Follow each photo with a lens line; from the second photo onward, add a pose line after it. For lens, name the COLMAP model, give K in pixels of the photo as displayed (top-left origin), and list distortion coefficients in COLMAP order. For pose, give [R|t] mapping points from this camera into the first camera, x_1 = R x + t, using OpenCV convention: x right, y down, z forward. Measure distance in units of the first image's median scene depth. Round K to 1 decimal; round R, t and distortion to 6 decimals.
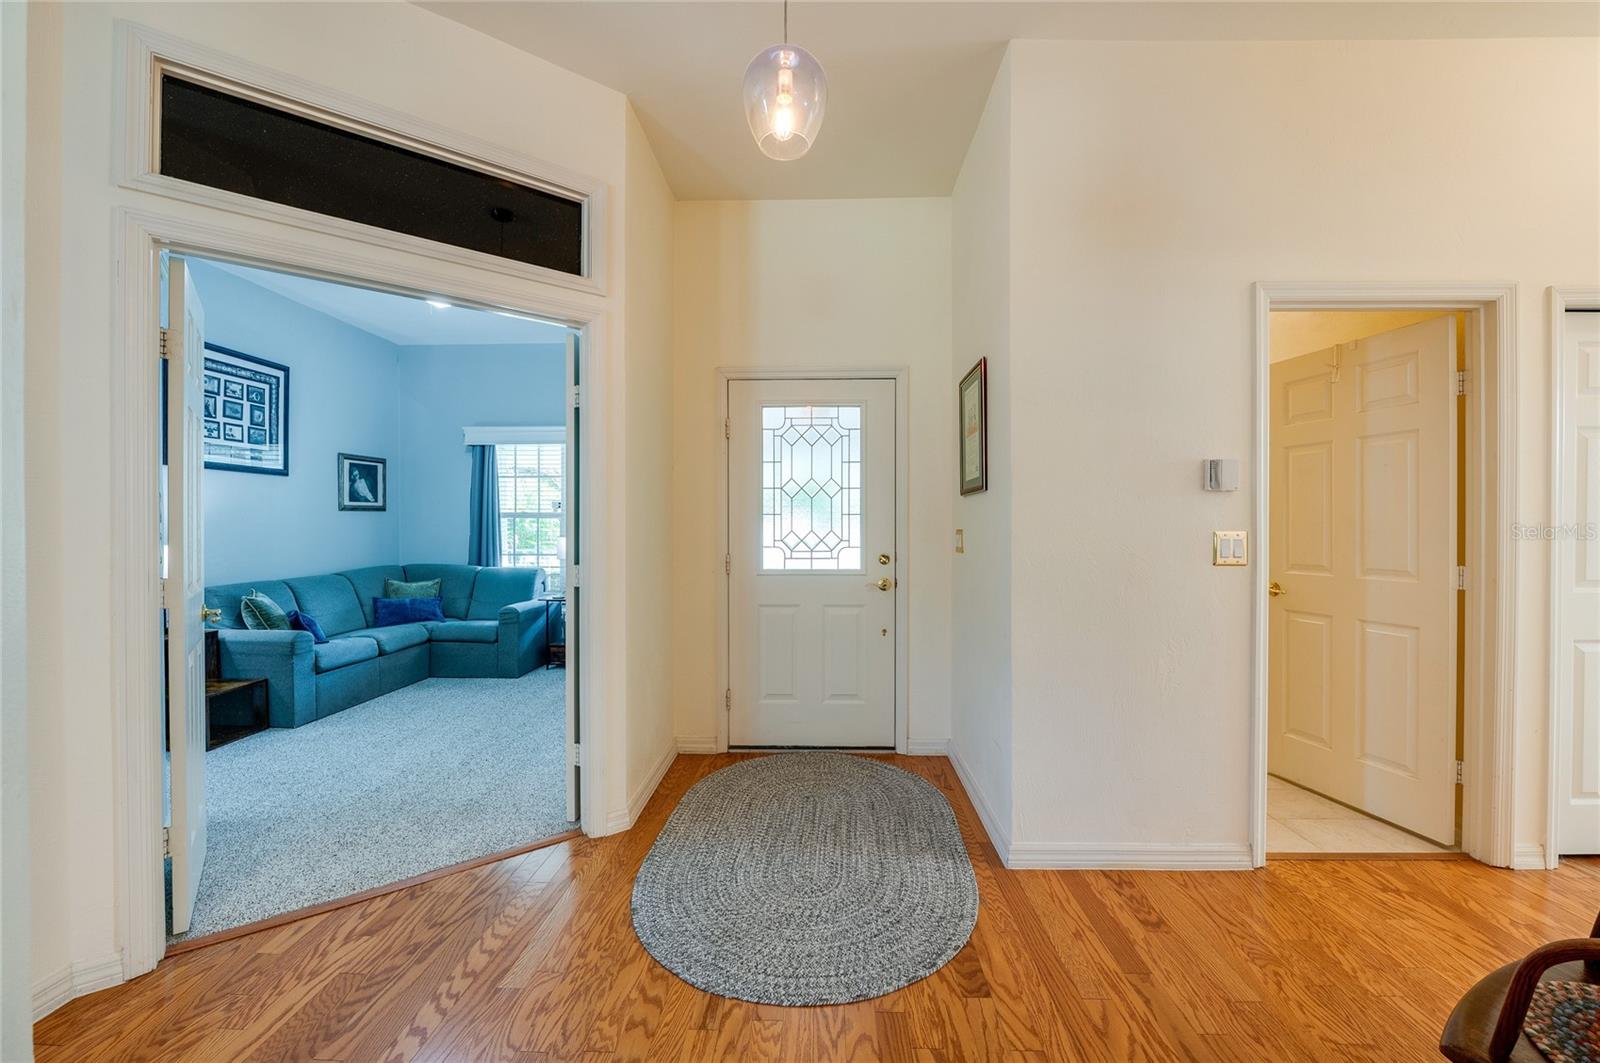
lens RADIAL K [[655.9, 0, 799.8], [0, 655.9, 524.4], [0, 0, 1]] dist [-0.000598, -0.000236]
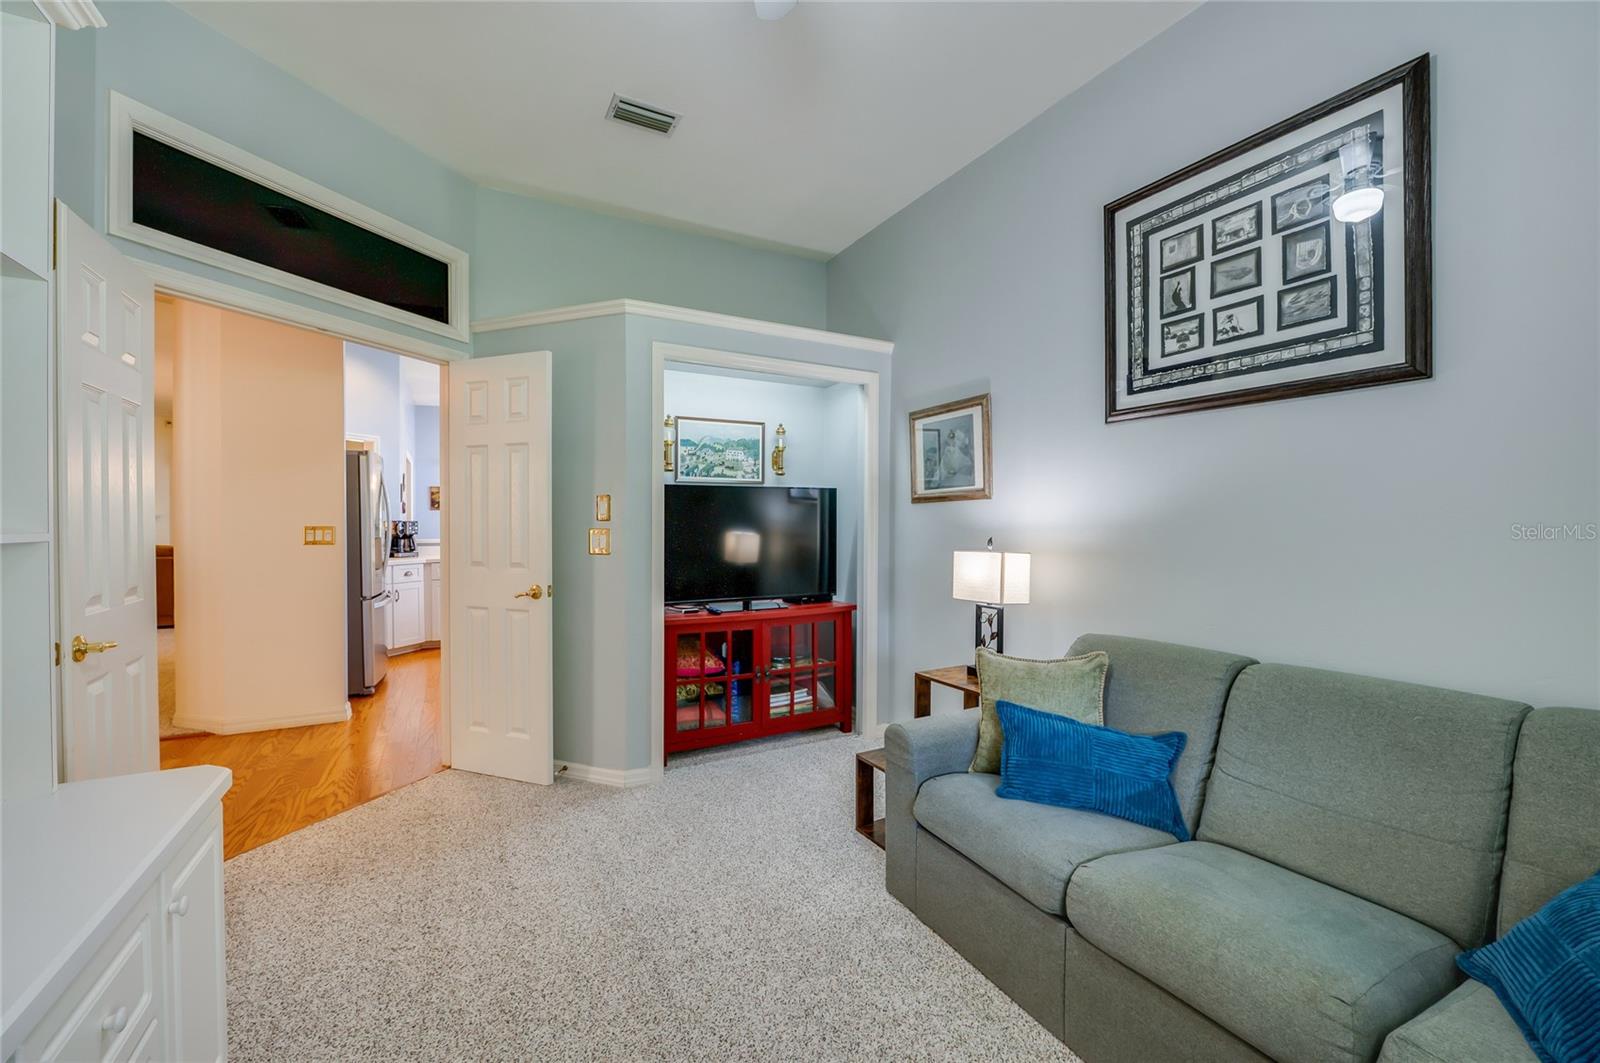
lens RADIAL K [[655.9, 0, 799.8], [0, 655.9, 524.4], [0, 0, 1]] dist [-0.000598, -0.000236]
pose [[-0.859185, 0.004706, -0.511643, -0.337137], [0.003278, 0.999988, 0.003693, -0.000545], [0.511654, 0.001496, -0.859190, 1.146770]]
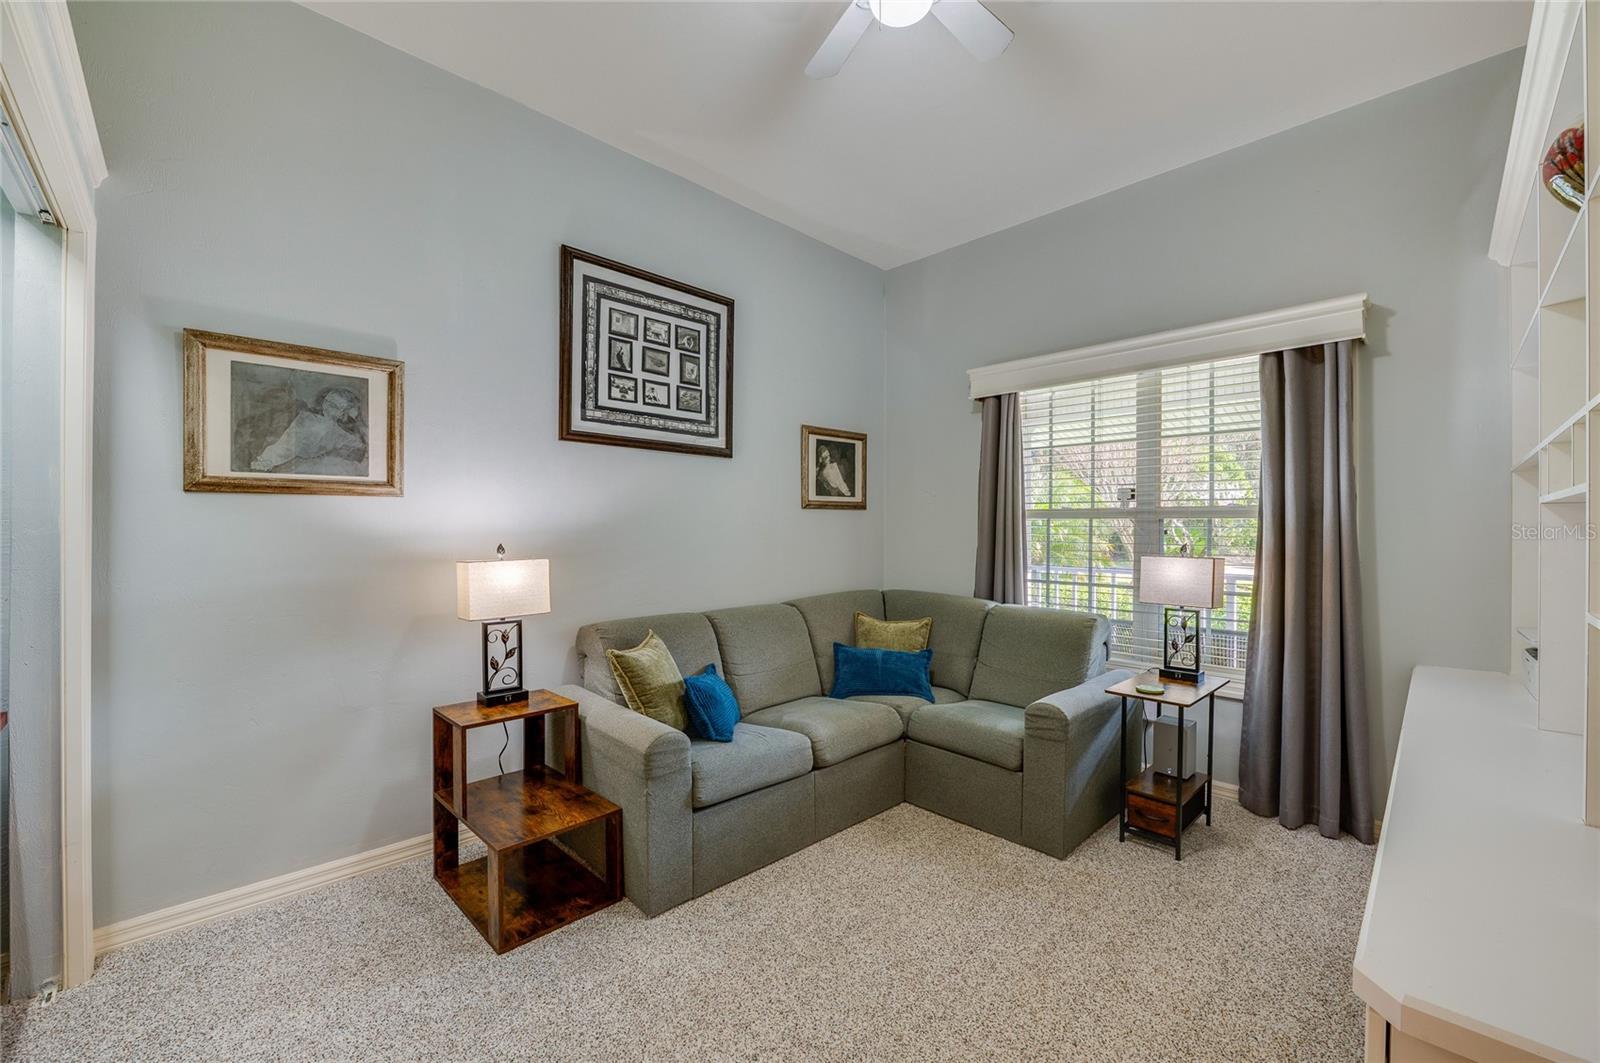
lens RADIAL K [[661.8, 0, 800.0], [0, 661.8, 531.5], [0, 0, 1]] dist [-0.012356, 0.000012]
pose [[0.734277, 0.007498, -0.678808, -0.260096], [-0.005916, 0.999972, 0.004646, -0.000024], [0.678824, 0.000605, 0.734301, 0.548730]]
